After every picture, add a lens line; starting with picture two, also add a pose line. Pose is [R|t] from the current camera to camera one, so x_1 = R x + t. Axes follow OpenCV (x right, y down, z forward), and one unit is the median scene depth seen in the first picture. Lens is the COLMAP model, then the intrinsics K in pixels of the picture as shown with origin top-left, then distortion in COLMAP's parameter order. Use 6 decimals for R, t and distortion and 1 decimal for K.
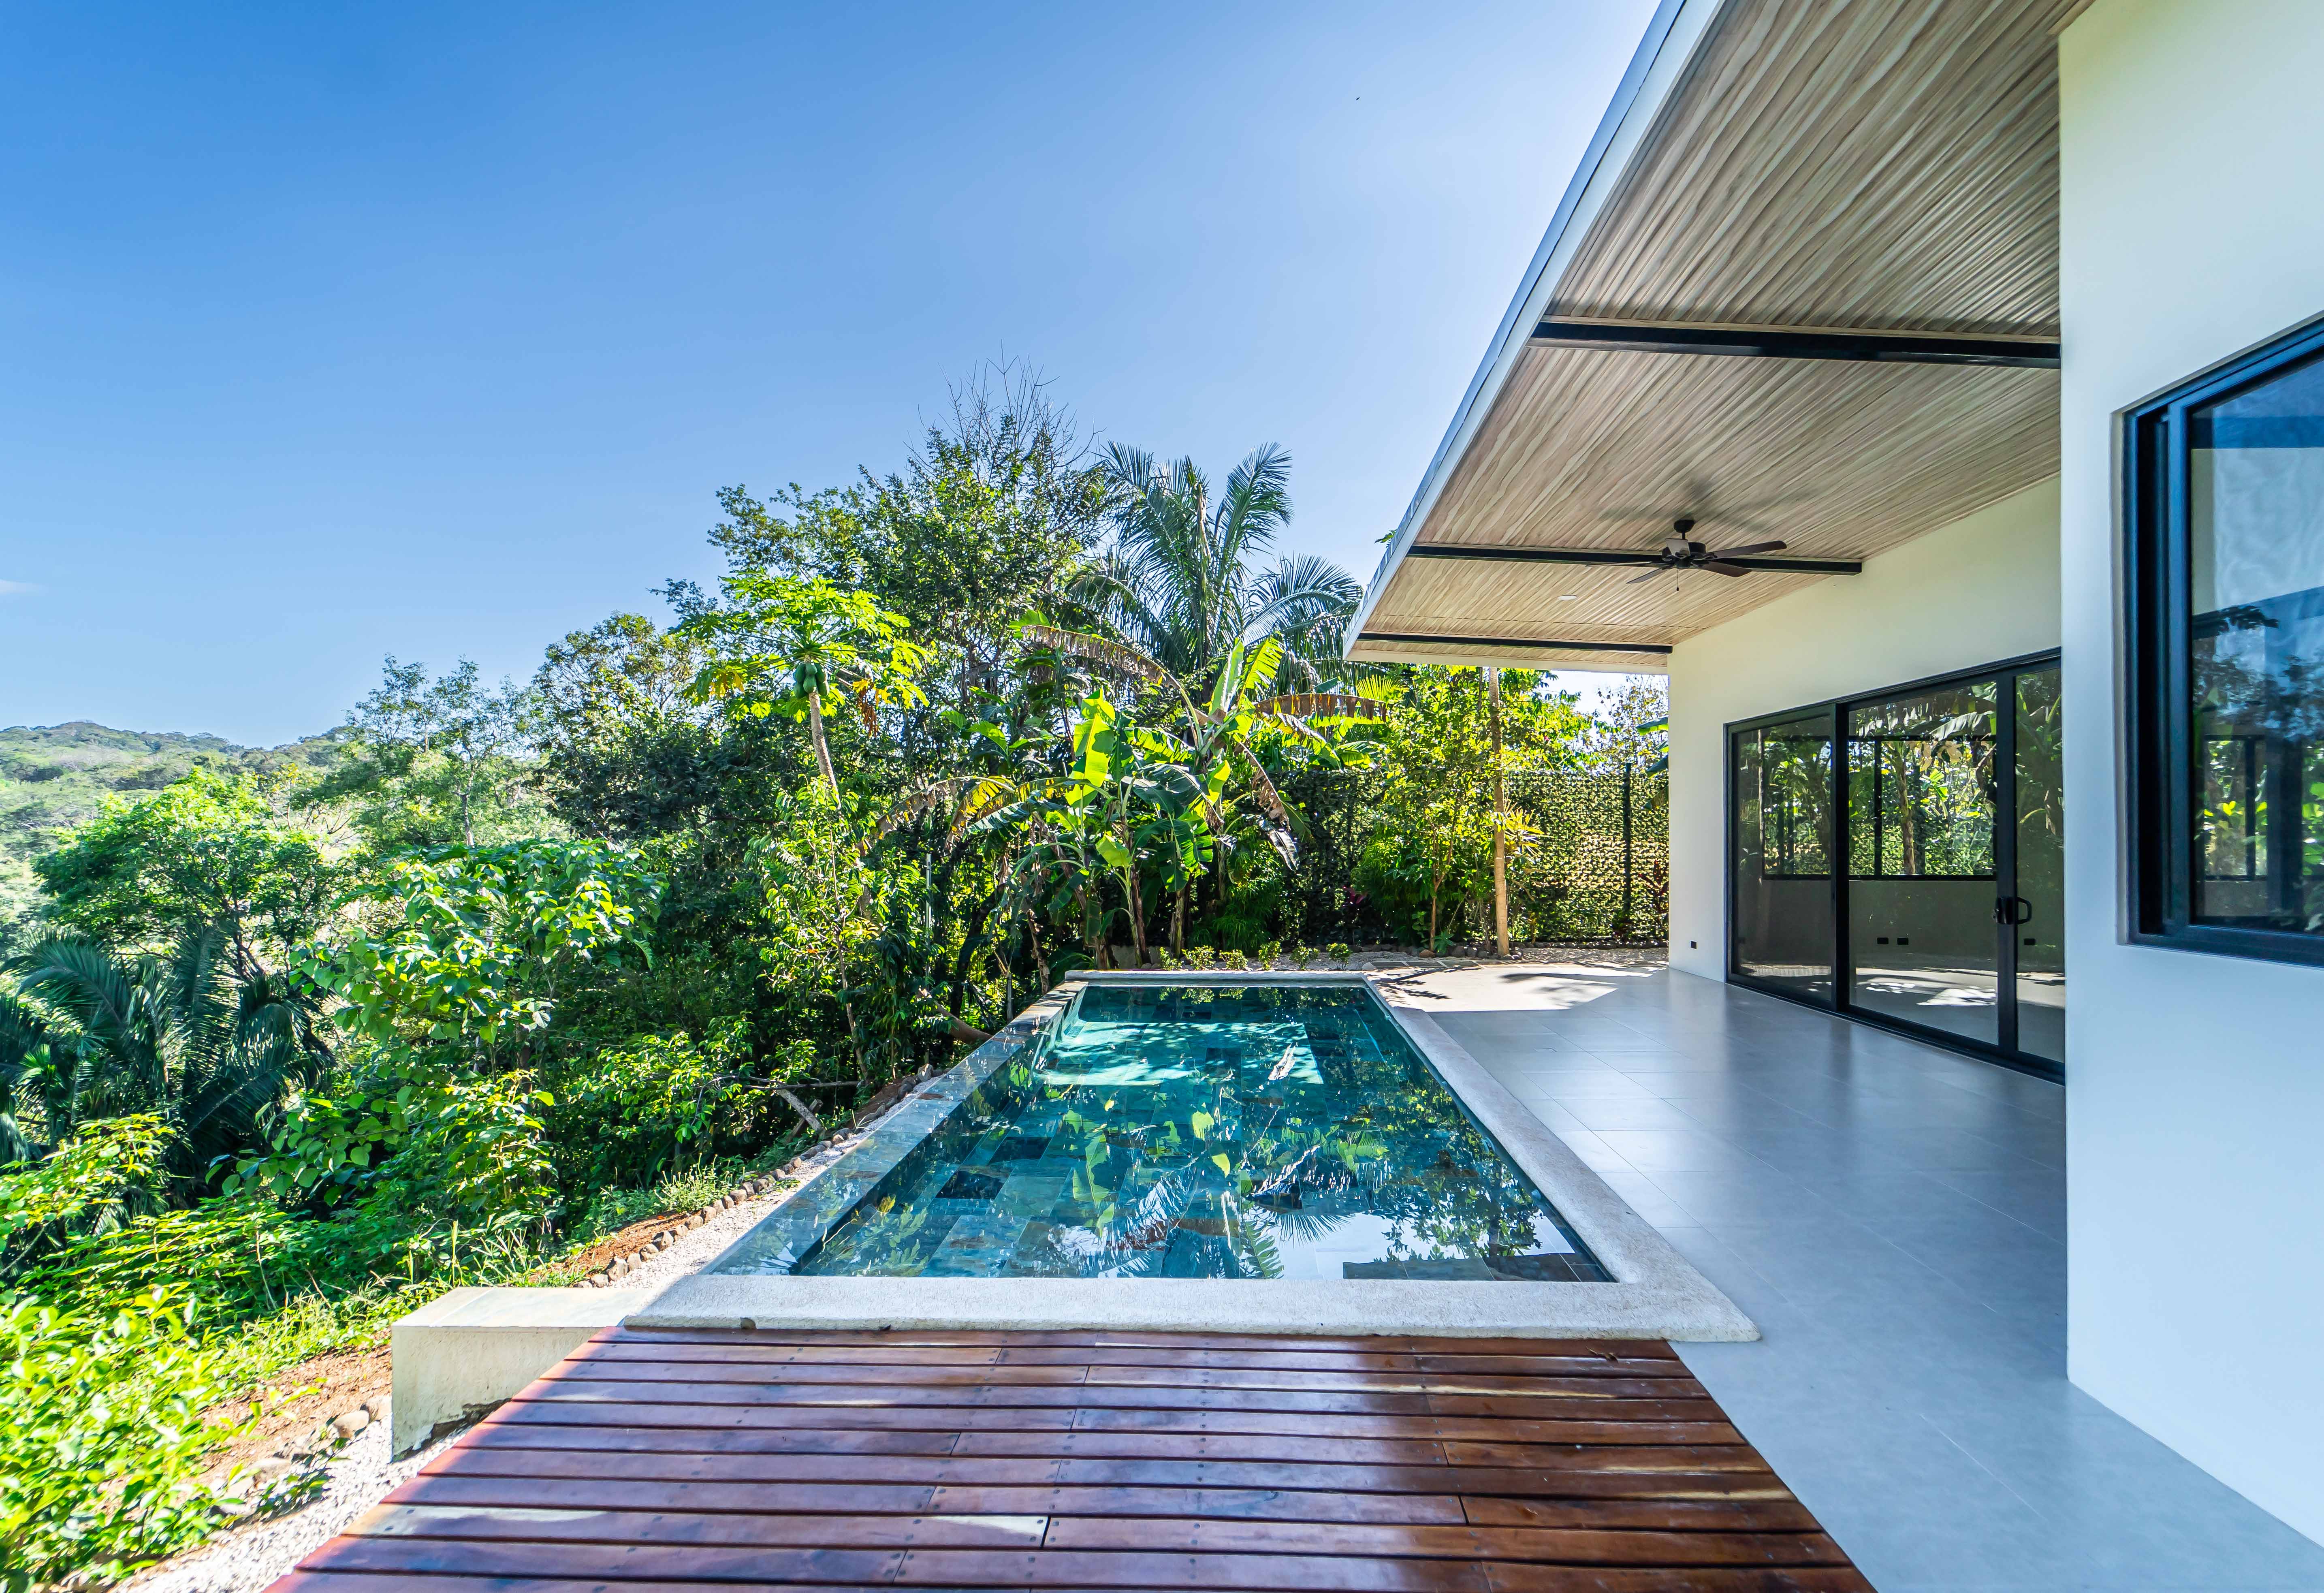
lens RADIAL K [[942.8, 0, 1232.4], [0, 942.8, 825.2], [0, 0, 1]] dist [-0.001149, 0.000063]
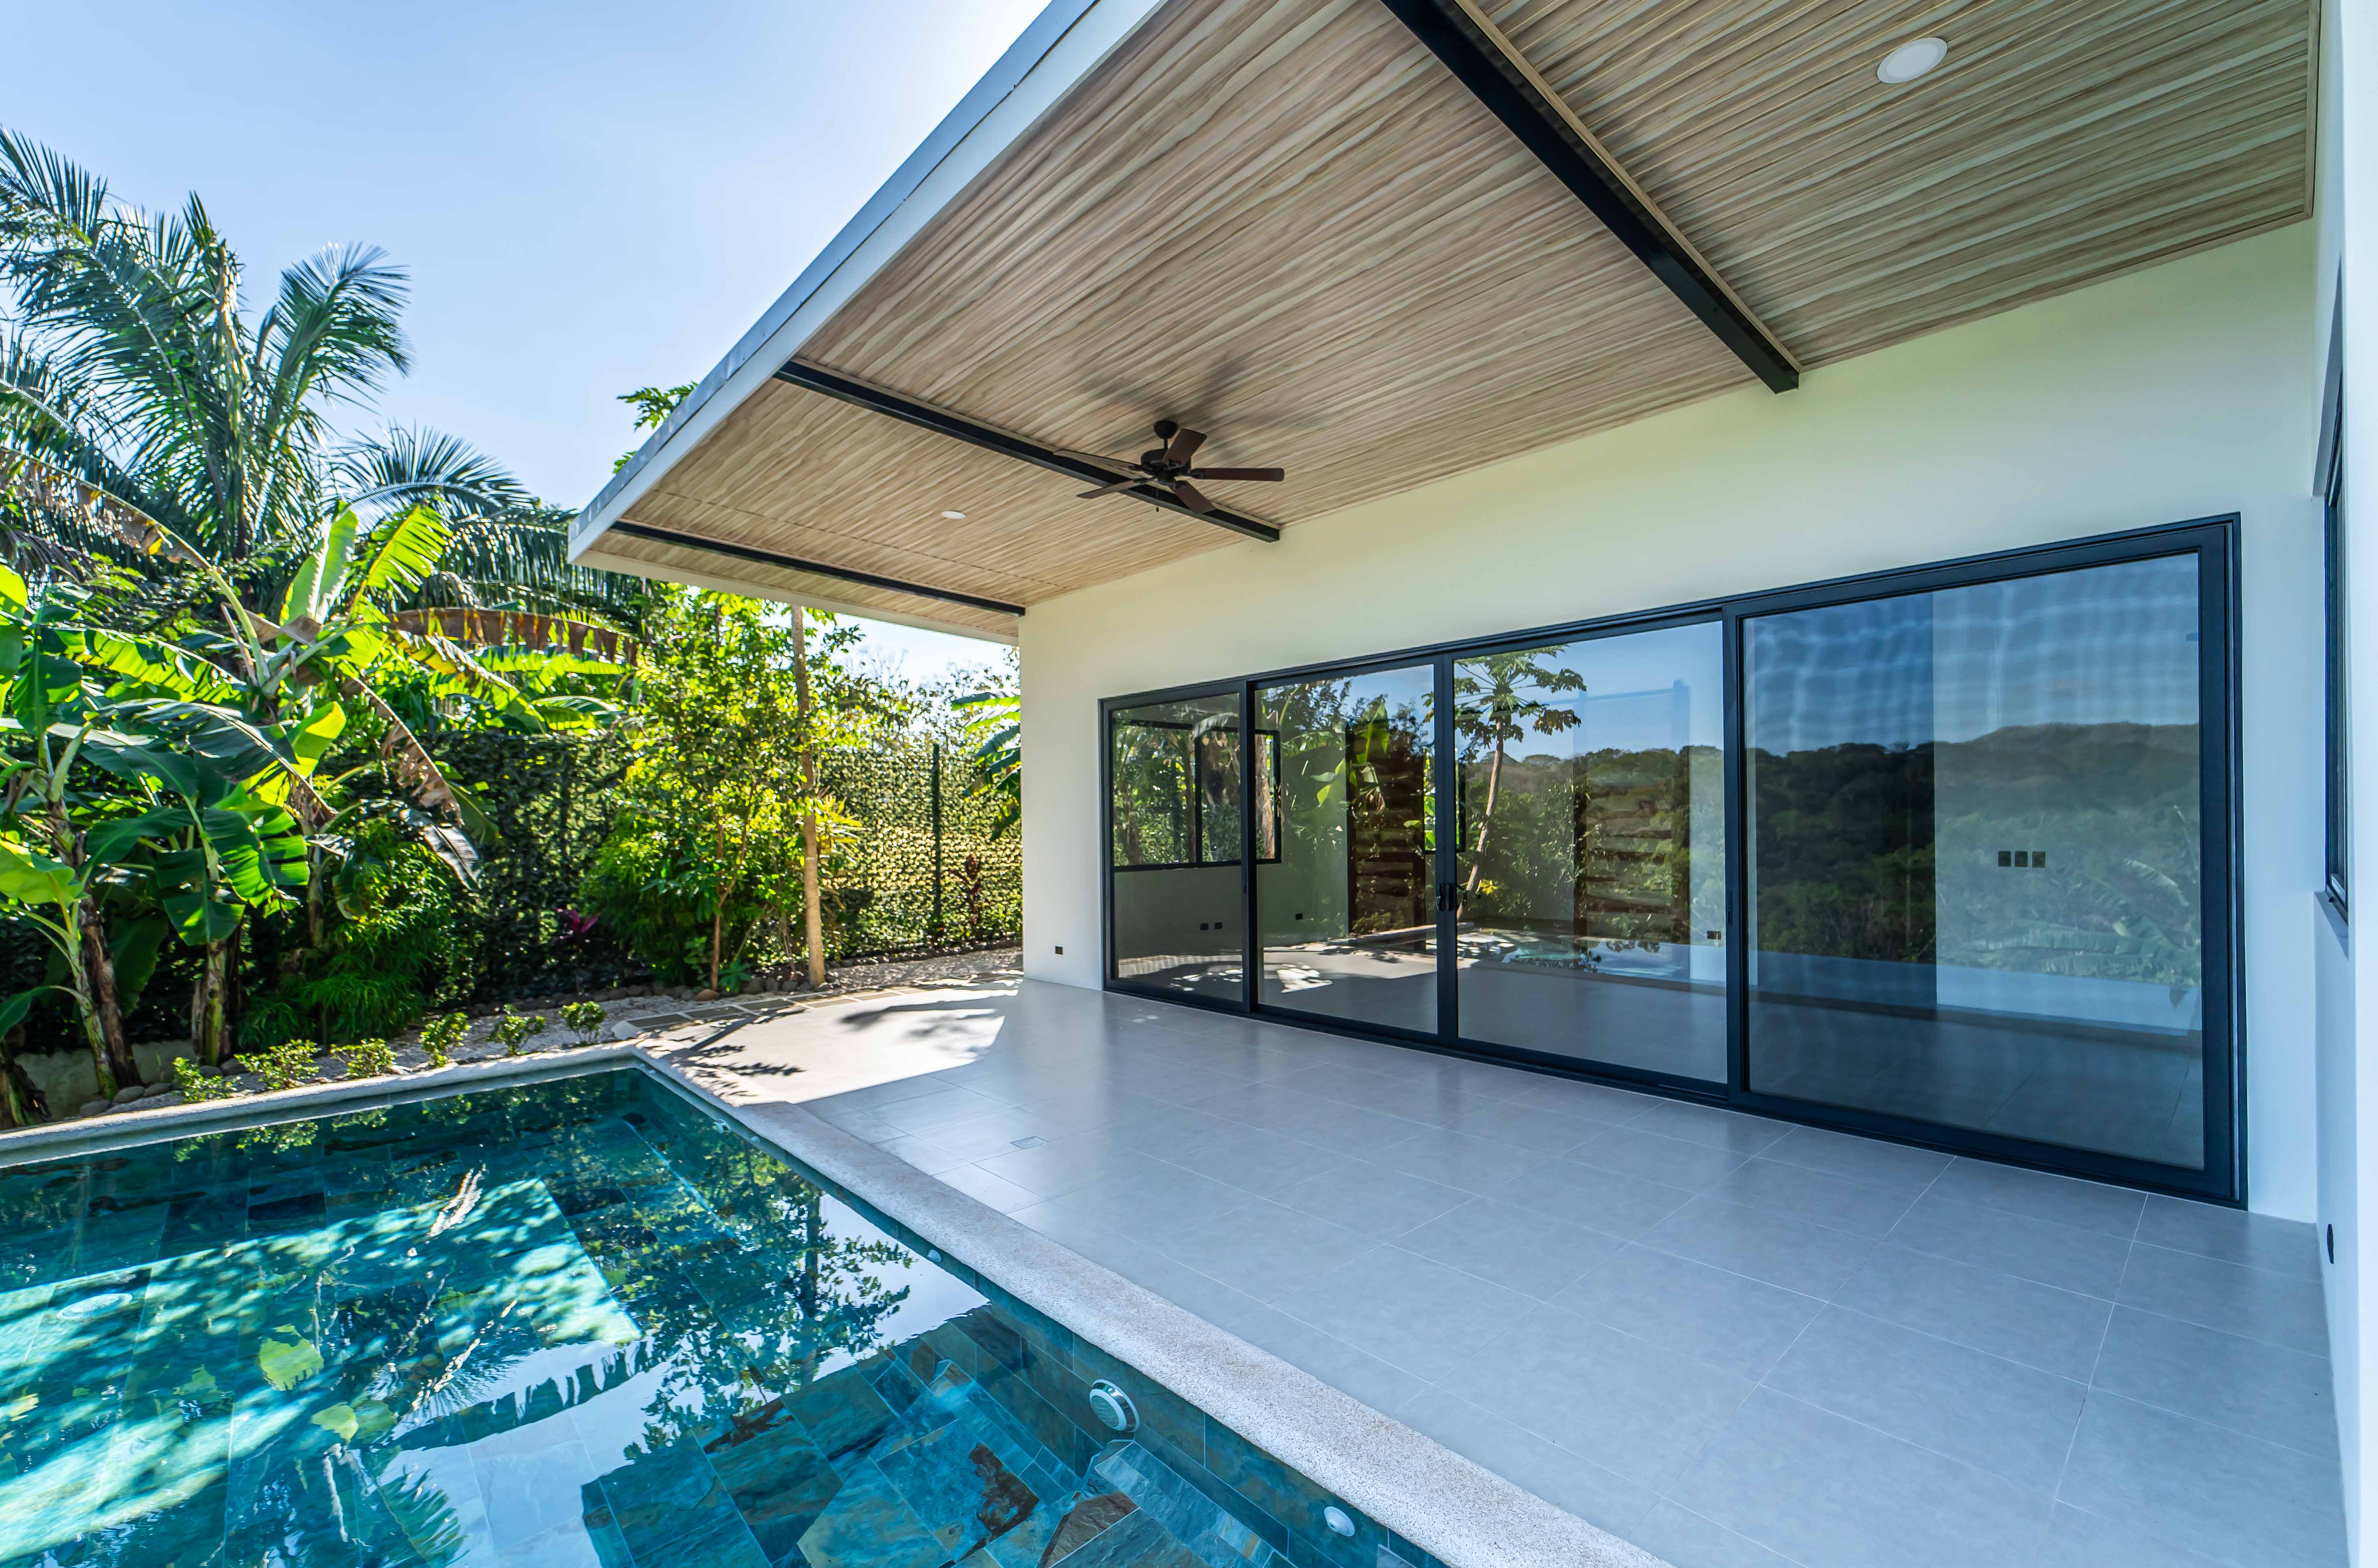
lens RADIAL K [[963.6, 0, 1187.1], [0, 963.6, 824.4], [0, 0, 1]] dist [0.002057, -0.001982]
pose [[0.724112, -0.012718, 0.689565, -0.032911], [0.006388, 0.999911, 0.011735, 0.000306], [-0.689653, -0.004092, 0.724128, 0.212189]]
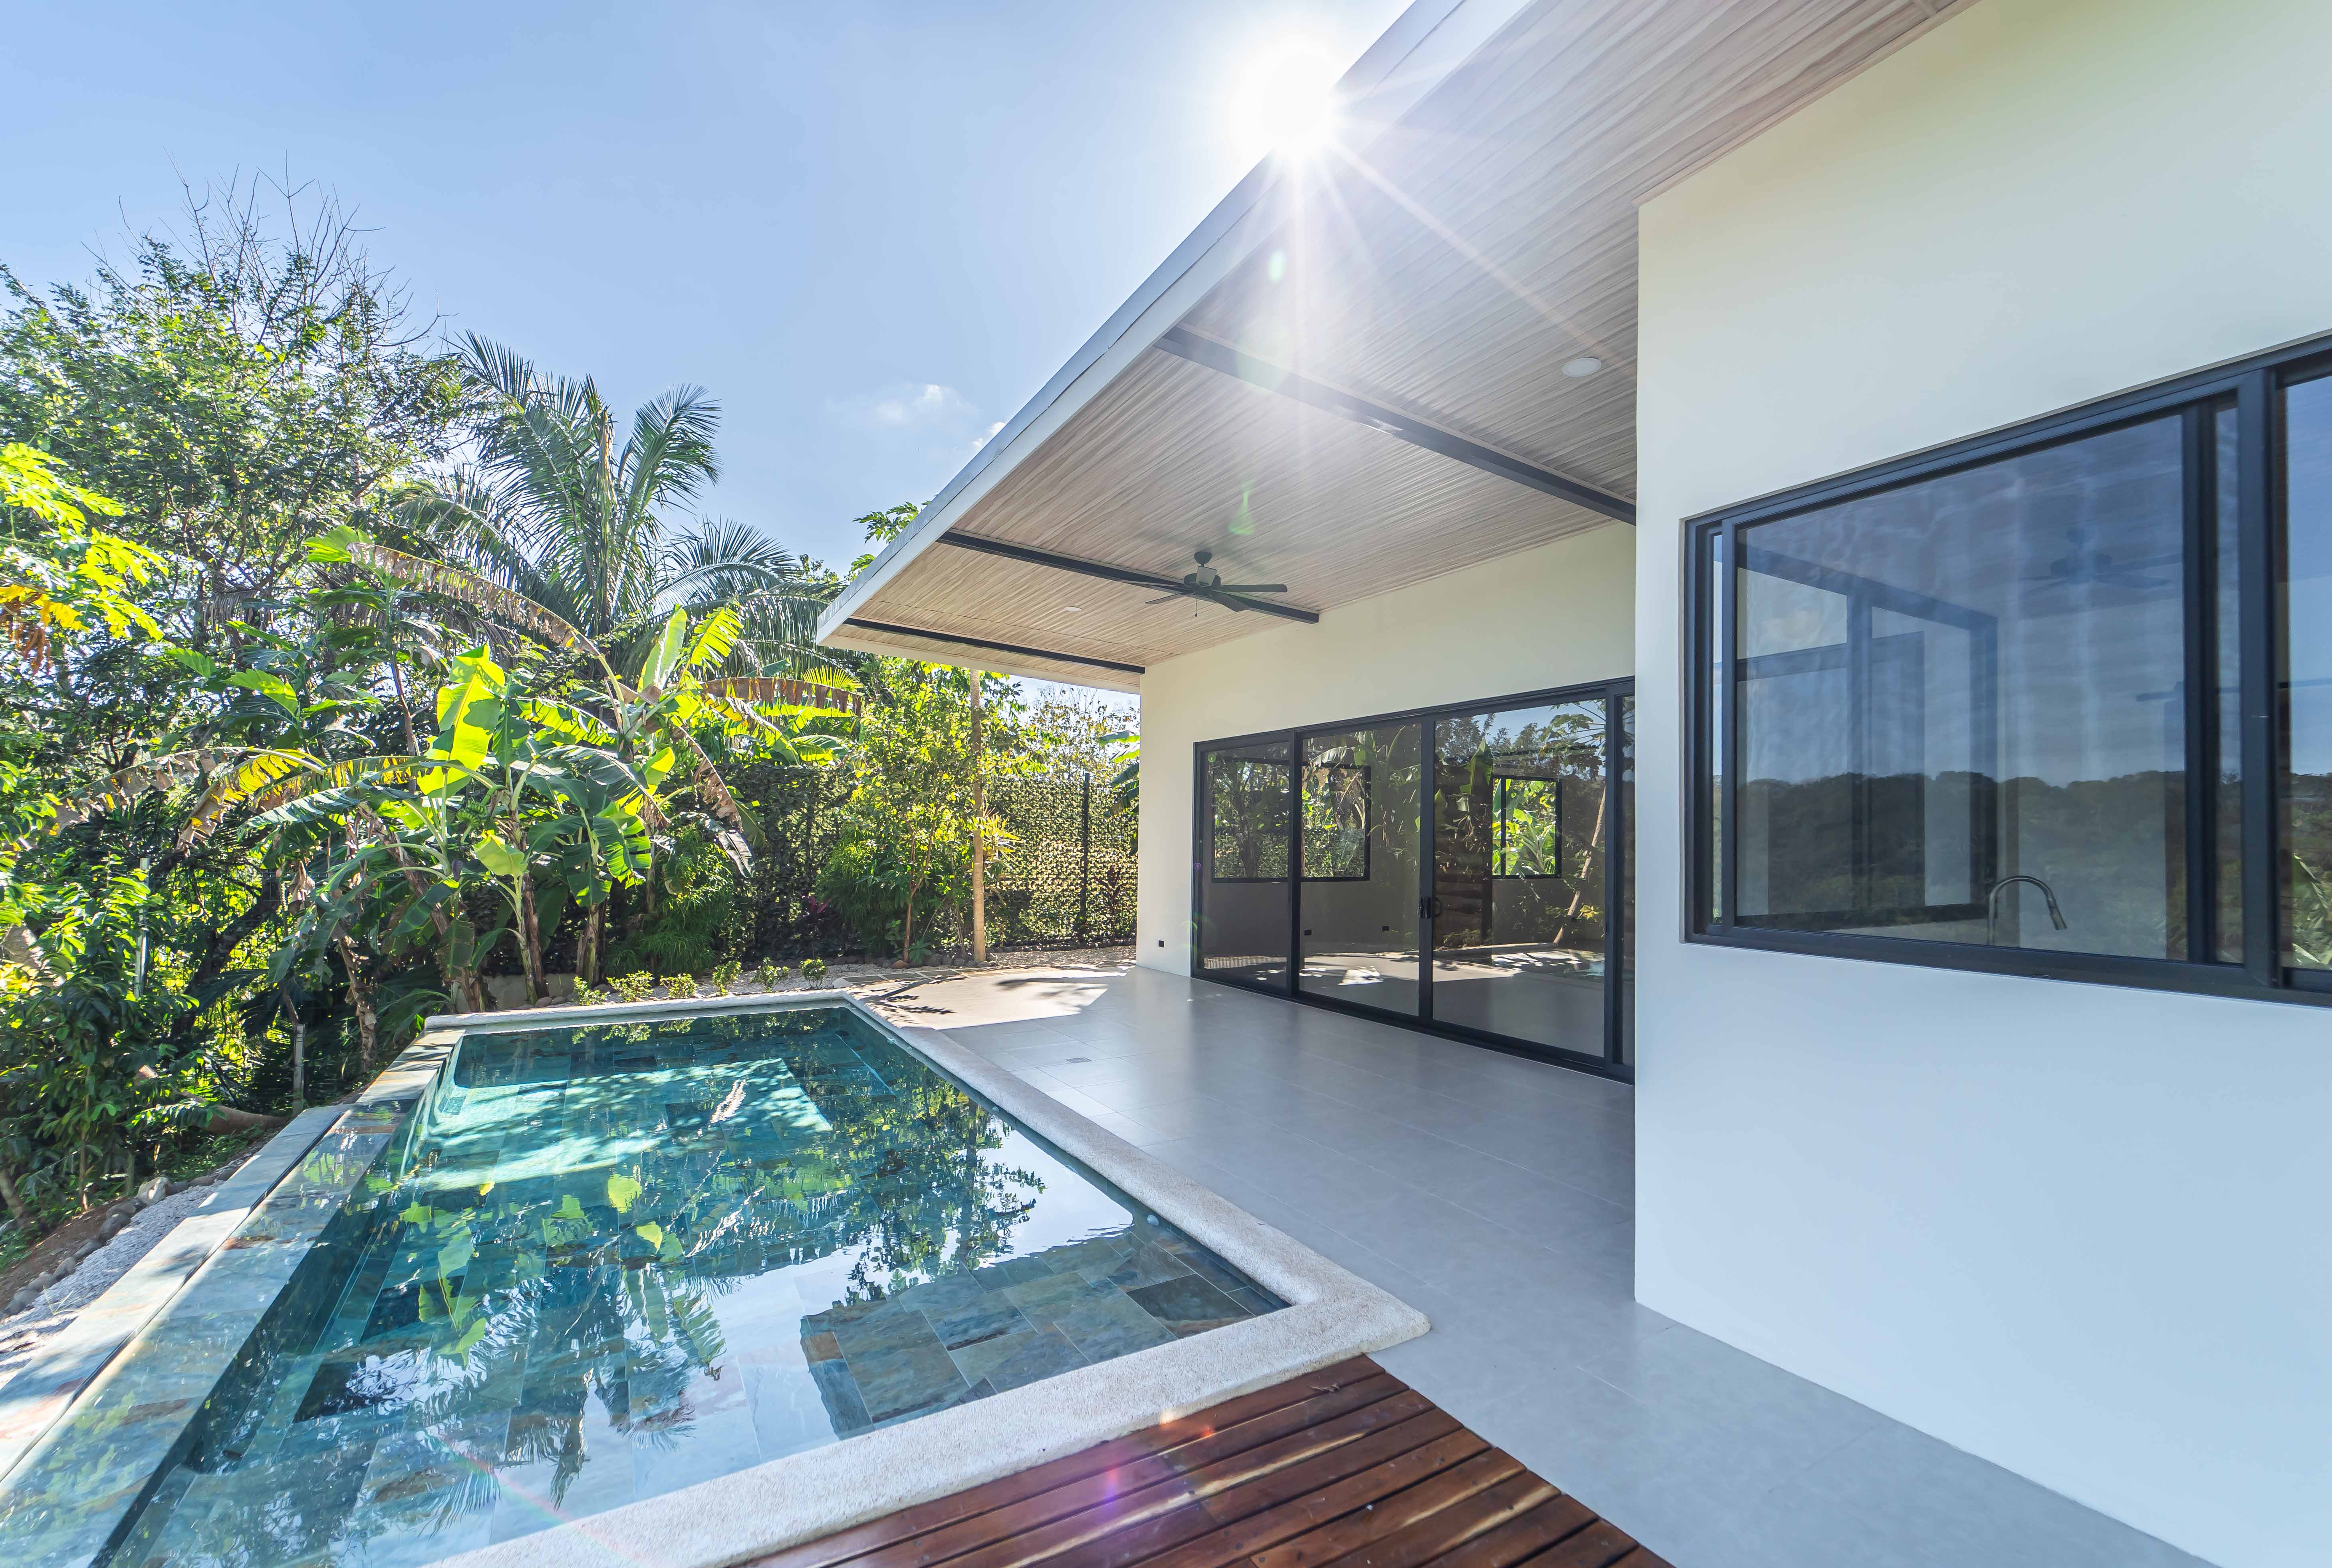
lens RADIAL K [[938.8, 0, 1171.5], [0, 938.8, 818.8], [0, 0, 1]] dist [0.000388, -0.000336]
pose [[0.853553, 0.022430, 0.520522, -0.053856], [-0.017916, 0.999746, -0.013701, -0.001852], [-0.520697, 0.002368, 0.853738, 0.053513]]
